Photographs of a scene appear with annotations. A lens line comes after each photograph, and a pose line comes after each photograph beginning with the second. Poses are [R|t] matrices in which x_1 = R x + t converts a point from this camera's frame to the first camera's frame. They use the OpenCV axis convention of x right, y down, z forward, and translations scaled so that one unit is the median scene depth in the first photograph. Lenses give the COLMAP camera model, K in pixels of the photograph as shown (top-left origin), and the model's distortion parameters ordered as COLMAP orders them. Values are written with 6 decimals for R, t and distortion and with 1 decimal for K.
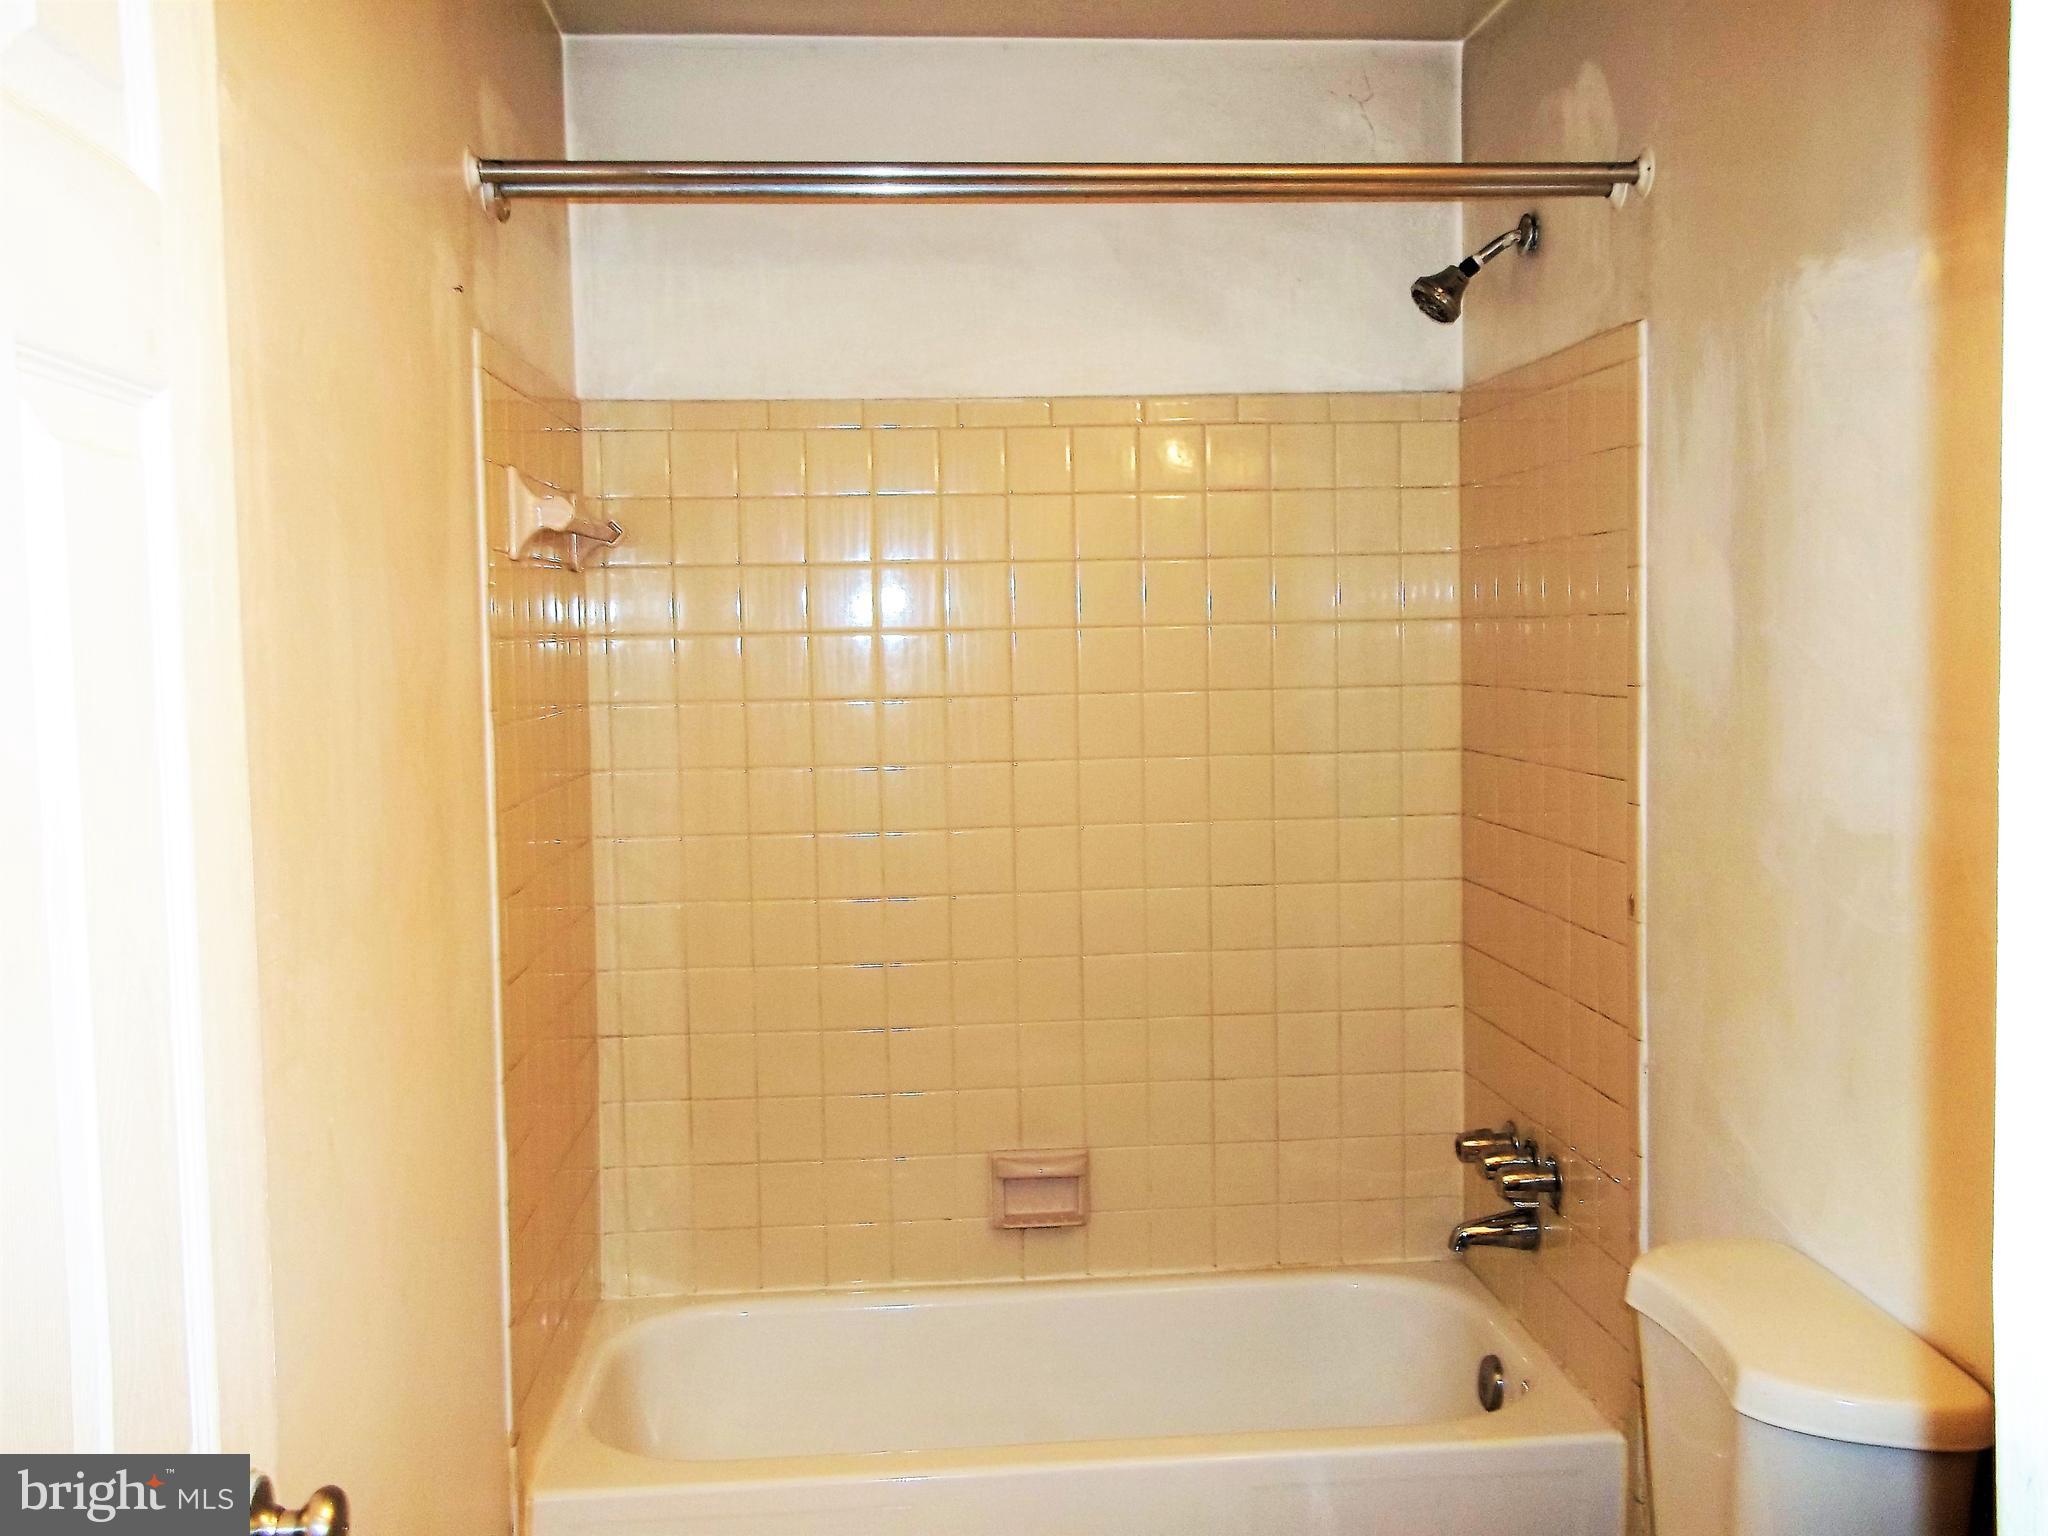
lens RADIAL K [[1955.0, 0, 1027.0], [0, 1955.0, 766.9], [0, 0, 1]] dist [0.007212, 0.000000]
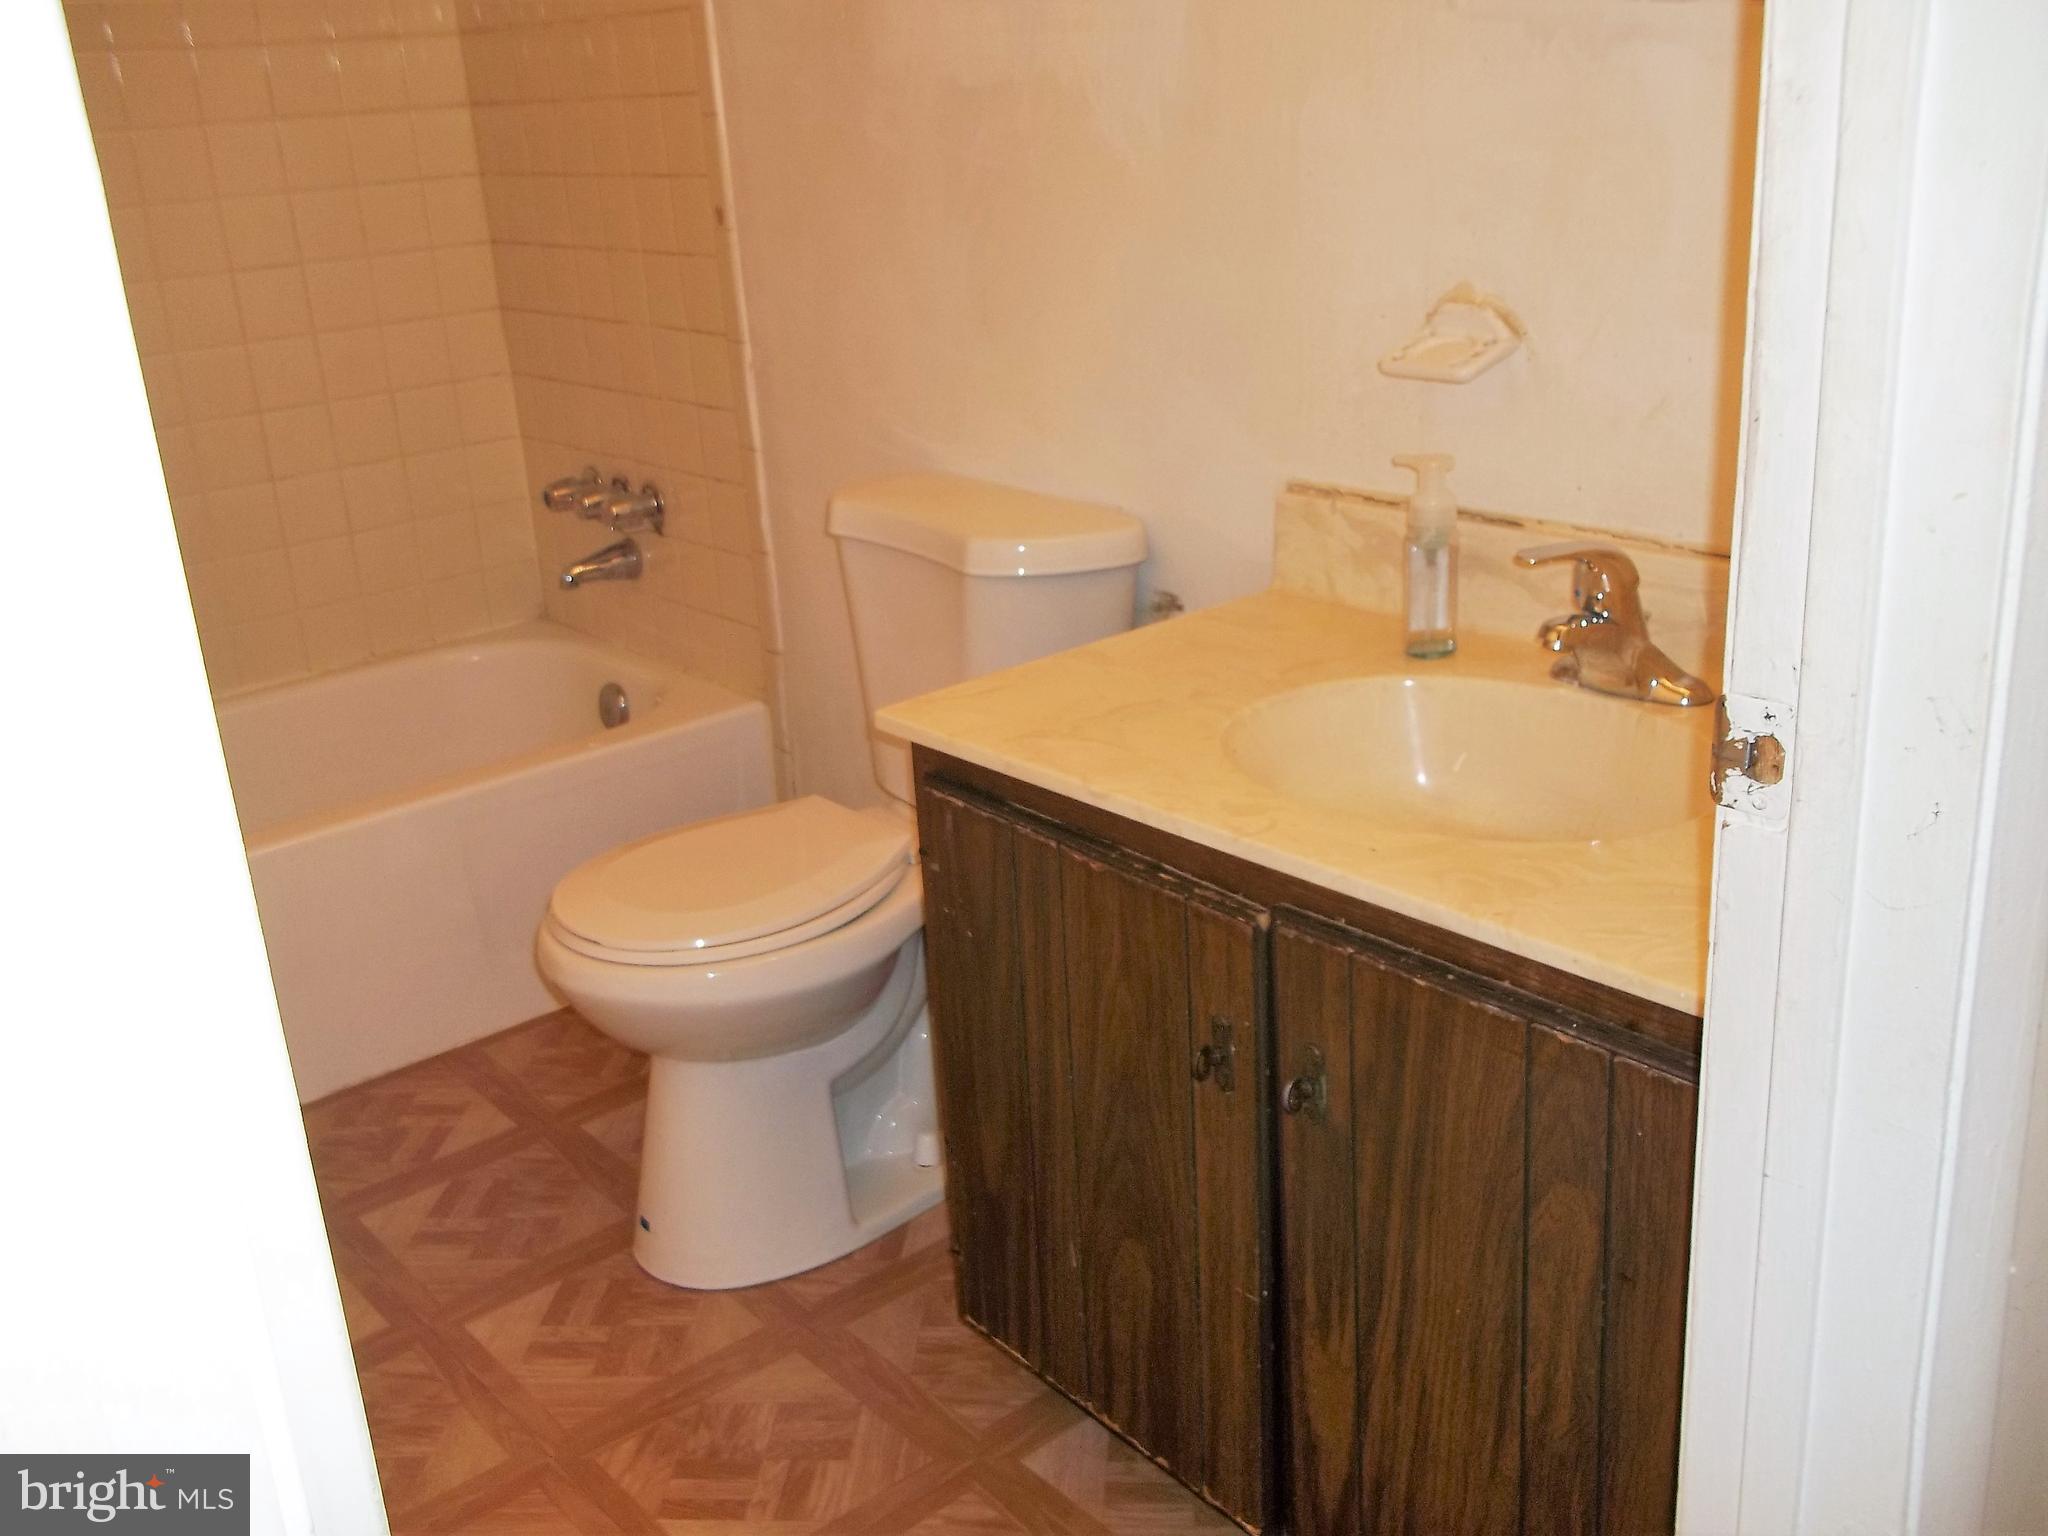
lens RADIAL K [[1955.0, 0, 1021.0], [0, 1955.0, 761.6], [0, 0, 1]] dist [0.007212, 0.000000]
pose [[0.811039, -0.225114, 0.539944, -0.181604], [0.084668, 0.958446, 0.272419, 0.071609], [-0.578832, -0.175226, 0.796398, 0.000849]]
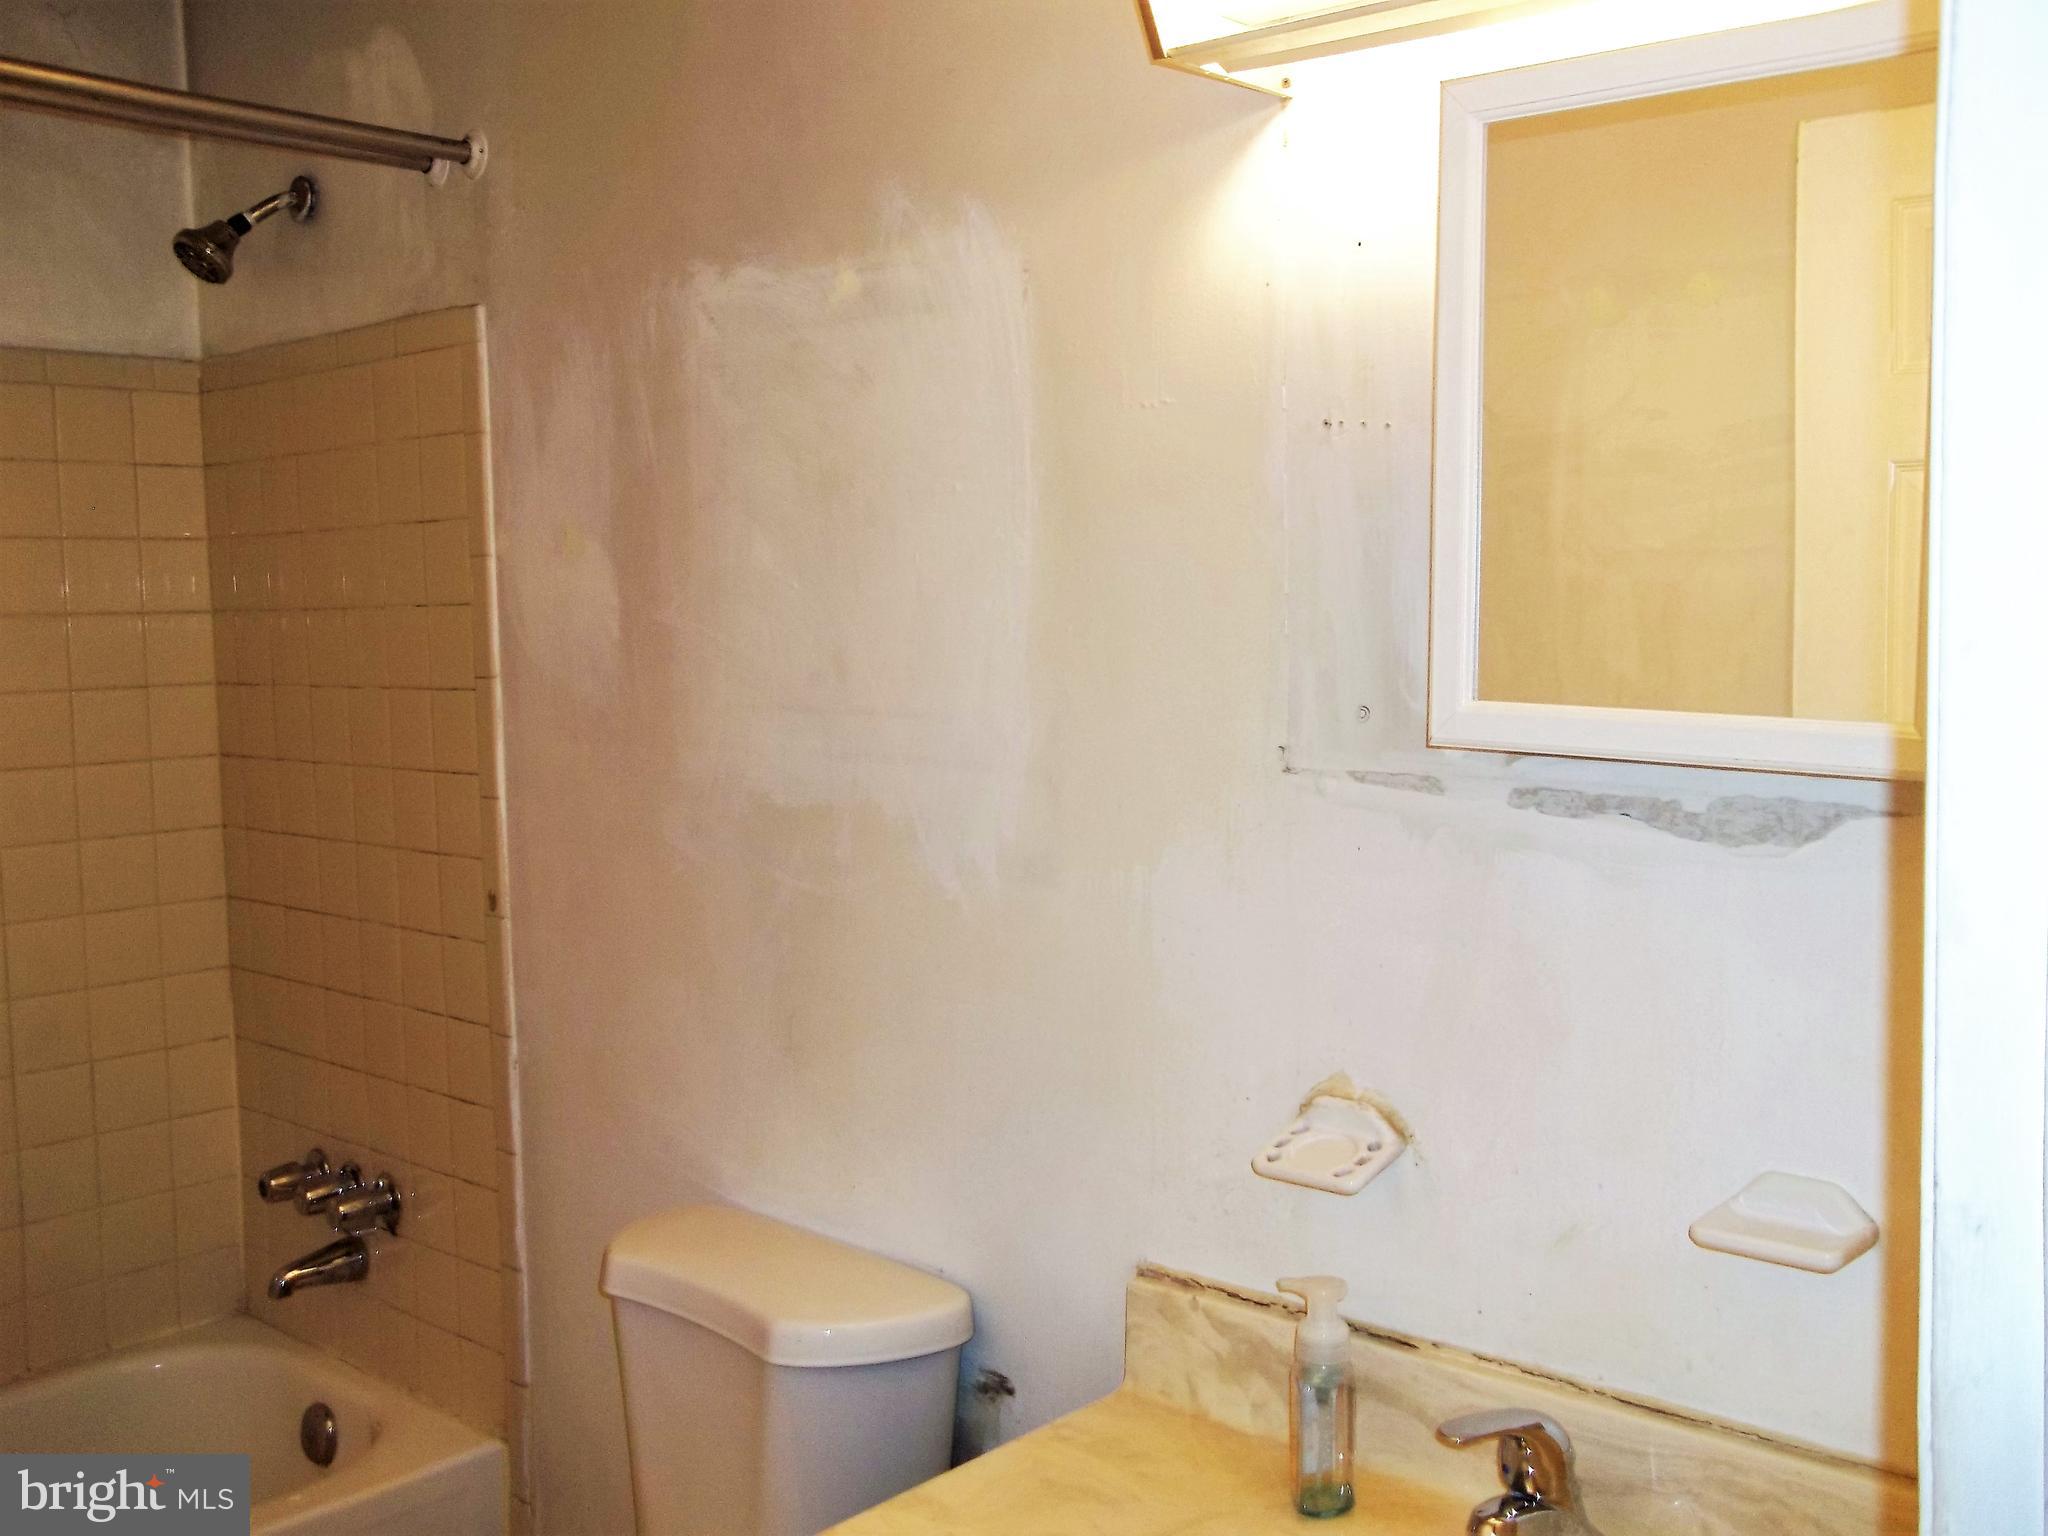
lens RADIAL K [[1955.0, 0, 1032.5], [0, 1955.0, 771.1], [0, 0, 1]] dist [0.007212, 0.000000]
pose [[0.725752, -0.048926, 0.686214, -0.148142], [0.051002, 0.998550, 0.017255, 0.002213], [-0.686063, 0.022475, 0.727195, 0.089015]]
